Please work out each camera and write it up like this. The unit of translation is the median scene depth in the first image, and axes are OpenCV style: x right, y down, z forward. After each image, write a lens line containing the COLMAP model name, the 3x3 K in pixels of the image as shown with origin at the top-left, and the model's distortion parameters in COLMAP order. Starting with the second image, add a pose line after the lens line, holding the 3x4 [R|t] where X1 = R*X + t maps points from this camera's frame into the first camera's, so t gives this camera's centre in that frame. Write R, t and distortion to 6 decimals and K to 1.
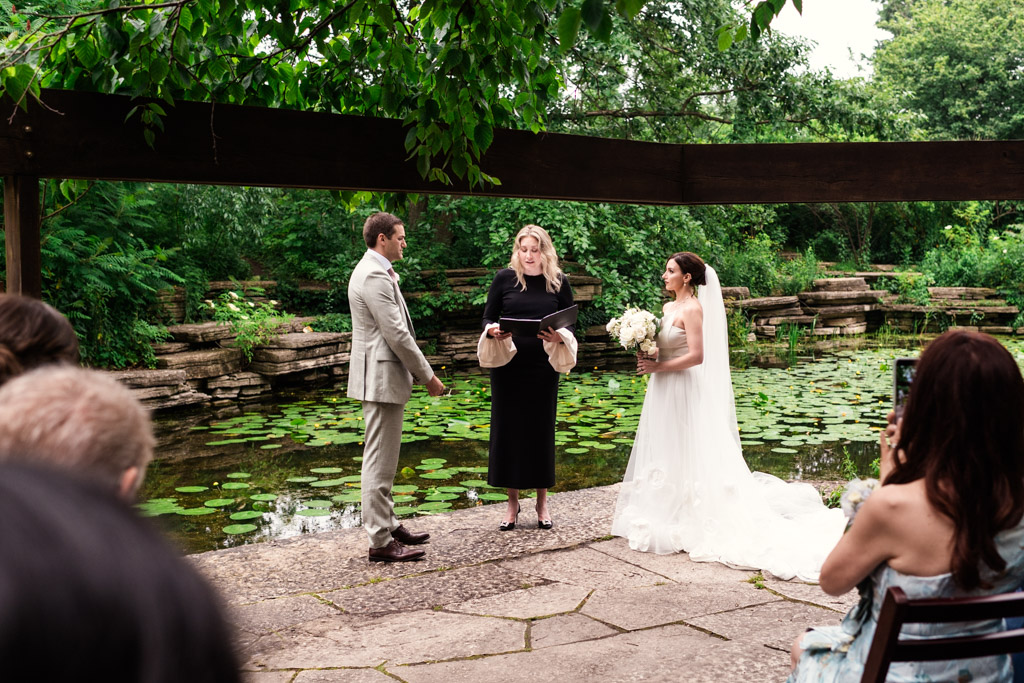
lens RADIAL K [[1185.2, 0, 570.2], [0, 1185.2, 377.0], [0, 0, 1]] dist [0.001291, 0.022411]
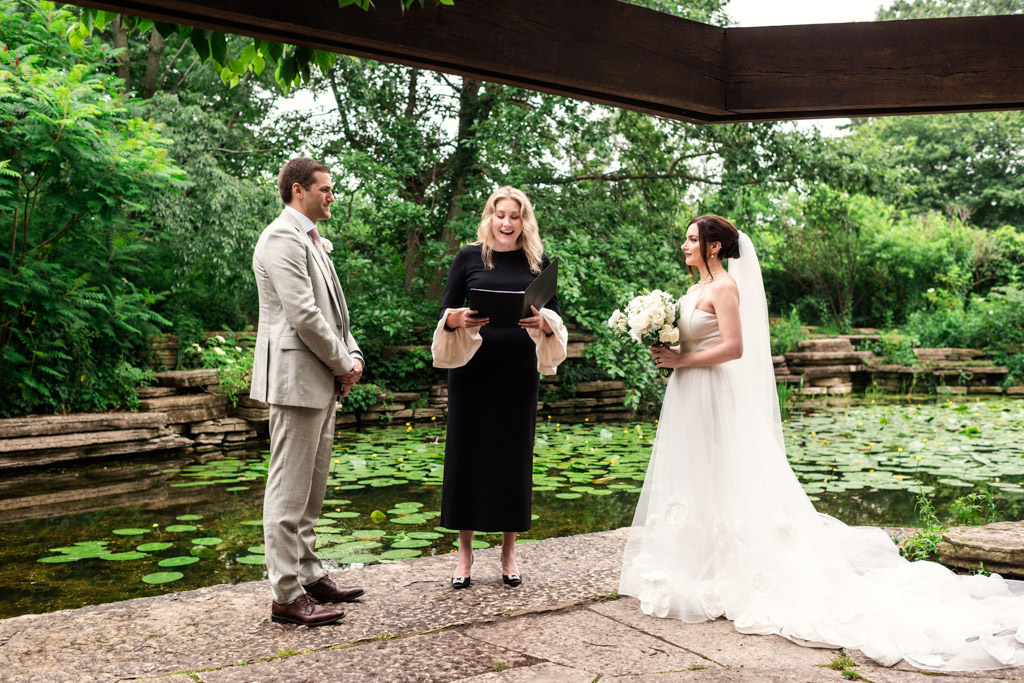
lens RADIAL K [[1055.2, 0, 483.2], [0, 1055.2, 343.8], [0, 0, 1]] dist [-0.009012, 0.010546]
pose [[0.997359, -0.000802, -0.072621, -0.000845], [-0.006239, 0.995296, -0.096677, 0.018114], [0.072357, 0.096874, 0.992663, 0.137986]]
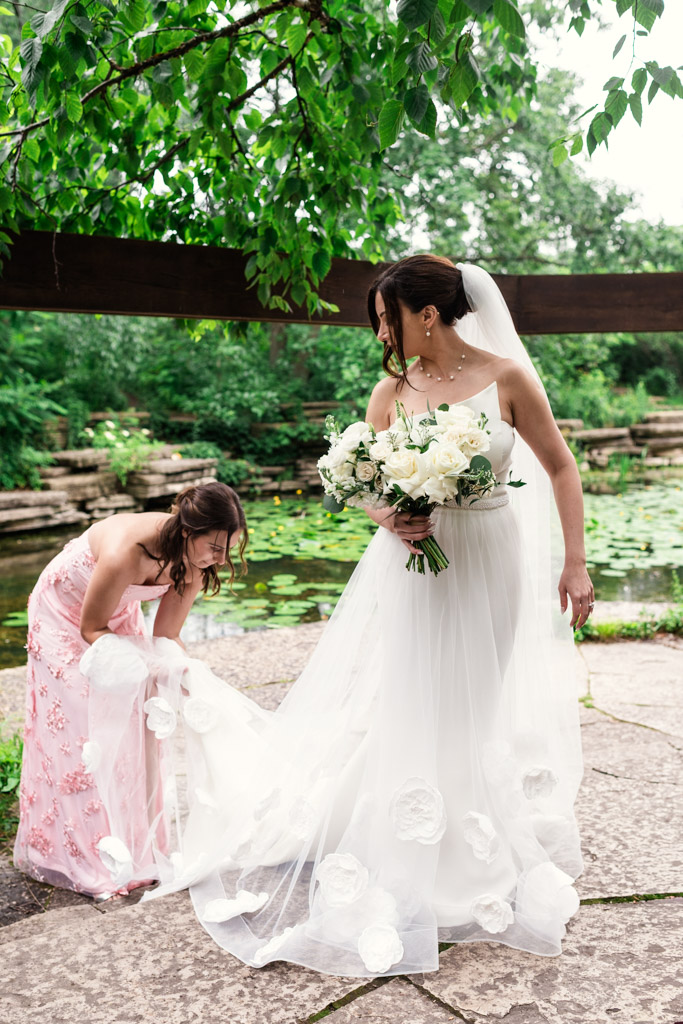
lens RADIAL K [[1065.3, 0, 327.6], [0, 1065.3, 527.0], [0, 0, 1]] dist [0.009391, -0.011340]
pose [[0.996432, 0.011856, -0.083566, 0.003302], [-0.009878, 0.999662, 0.024048, 0.000420], [0.083823, -0.023137, 0.996212, 0.021616]]
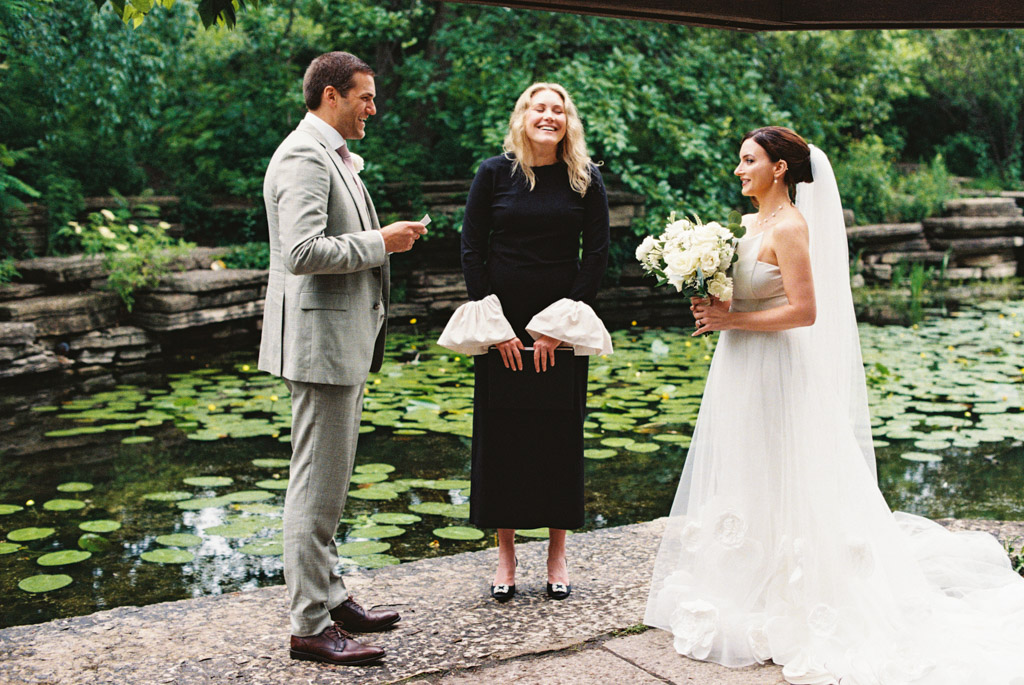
lens RADIAL K [[1565.4, 0, 511.6], [0, 1565.4, 352.3], [0, 0, 1]] dist [-0.140649, -0.031742]
pose [[0.998136, 0.009128, -0.060346, 0.006578], [-0.008349, 0.999879, 0.013146, -0.002703], [0.060459, -0.012618, 0.998091, 0.108719]]
